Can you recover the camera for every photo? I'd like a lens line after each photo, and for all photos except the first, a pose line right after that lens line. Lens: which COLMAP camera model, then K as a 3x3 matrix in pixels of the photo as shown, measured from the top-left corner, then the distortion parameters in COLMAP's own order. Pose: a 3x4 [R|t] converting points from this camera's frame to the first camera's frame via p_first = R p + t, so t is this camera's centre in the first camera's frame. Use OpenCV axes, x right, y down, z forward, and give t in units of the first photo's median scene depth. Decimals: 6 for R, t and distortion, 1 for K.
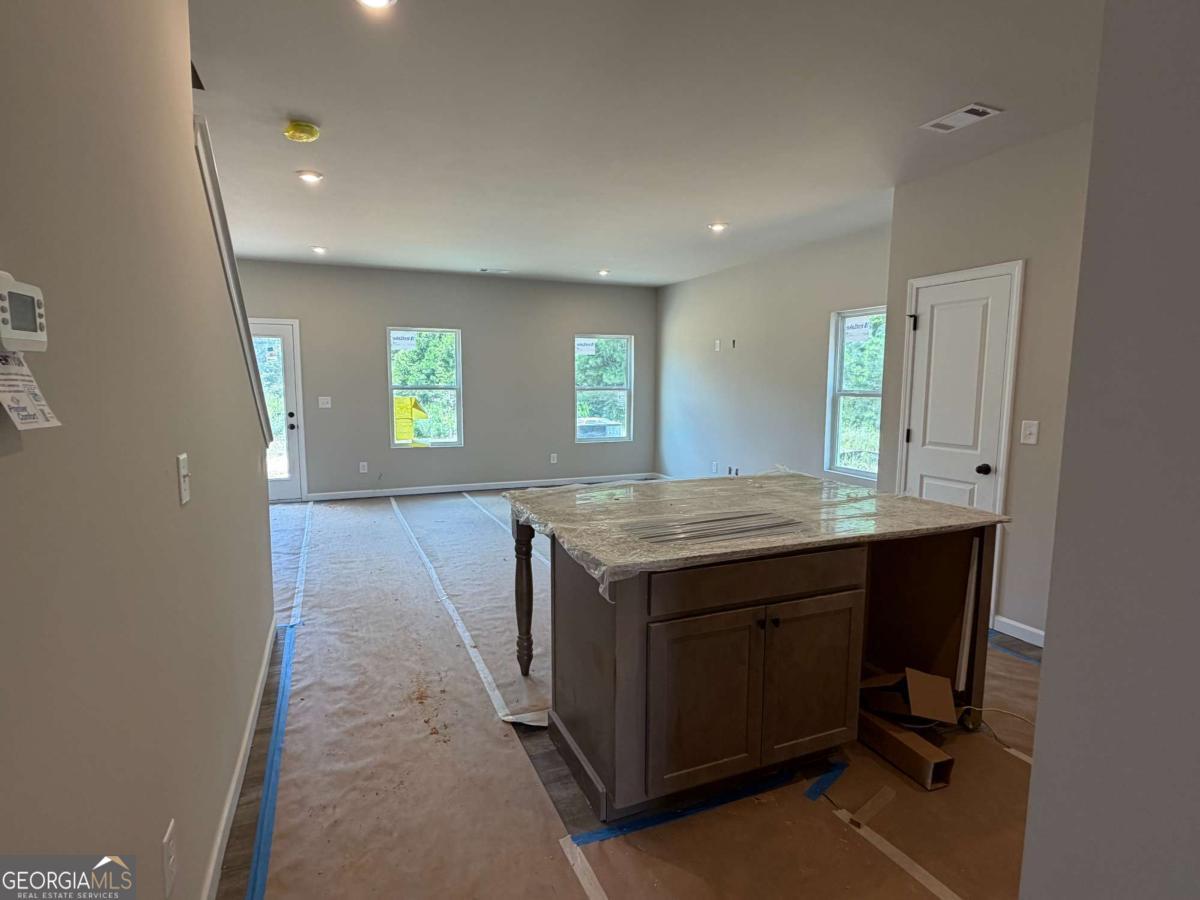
lens RADIAL K [[625.0, 0, 600.0], [0, 625.0, 450.0], [0, 0, 1]] dist [-0.001329, -0.000001]
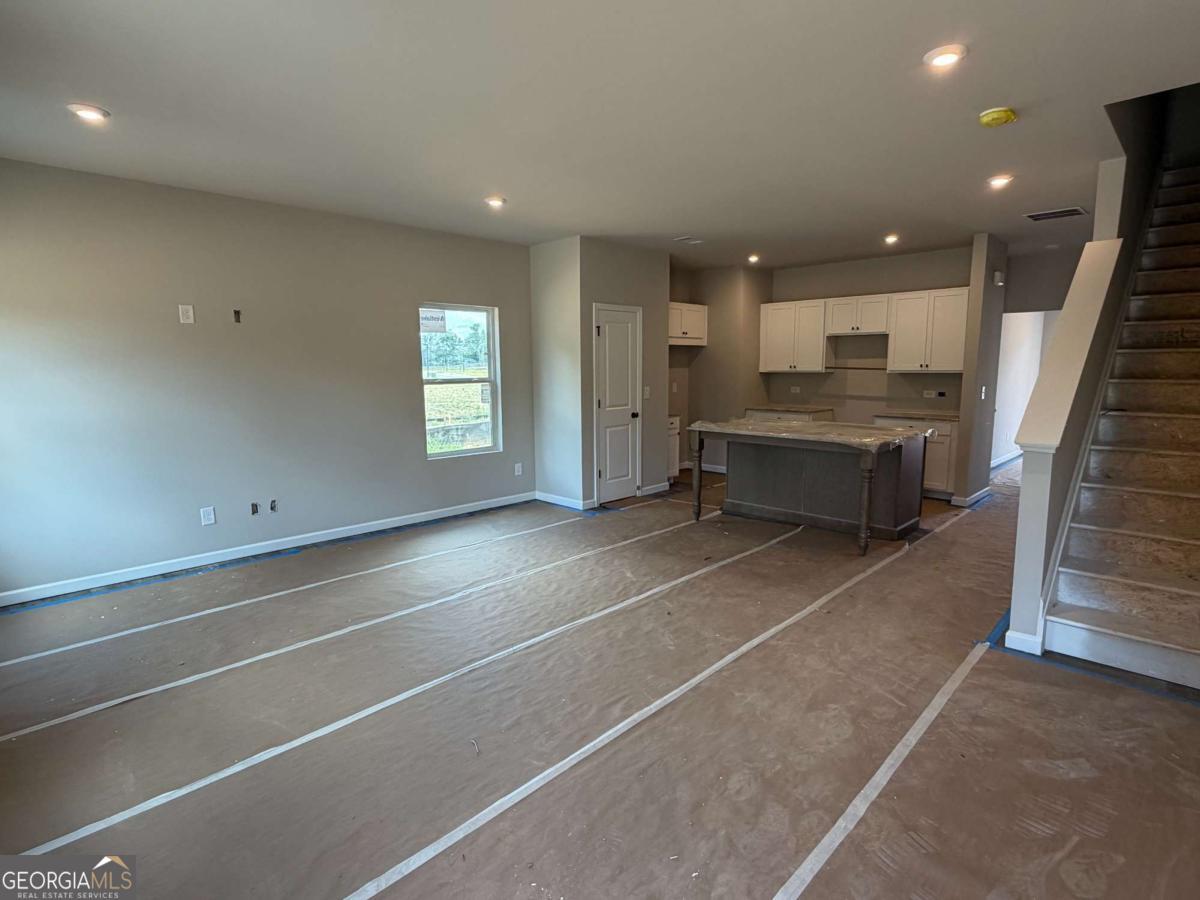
lens RADIAL K [[625.0, 0, 600.0], [0, 625.0, 450.0], [0, 0, 1]] dist [-0.001329, -0.000001]
pose [[-0.386574, -0.134561, 0.912389, -0.952718], [0.103210, 0.976772, 0.187785, -0.205702], [-0.916465, 0.166760, -0.363707, 1.610258]]
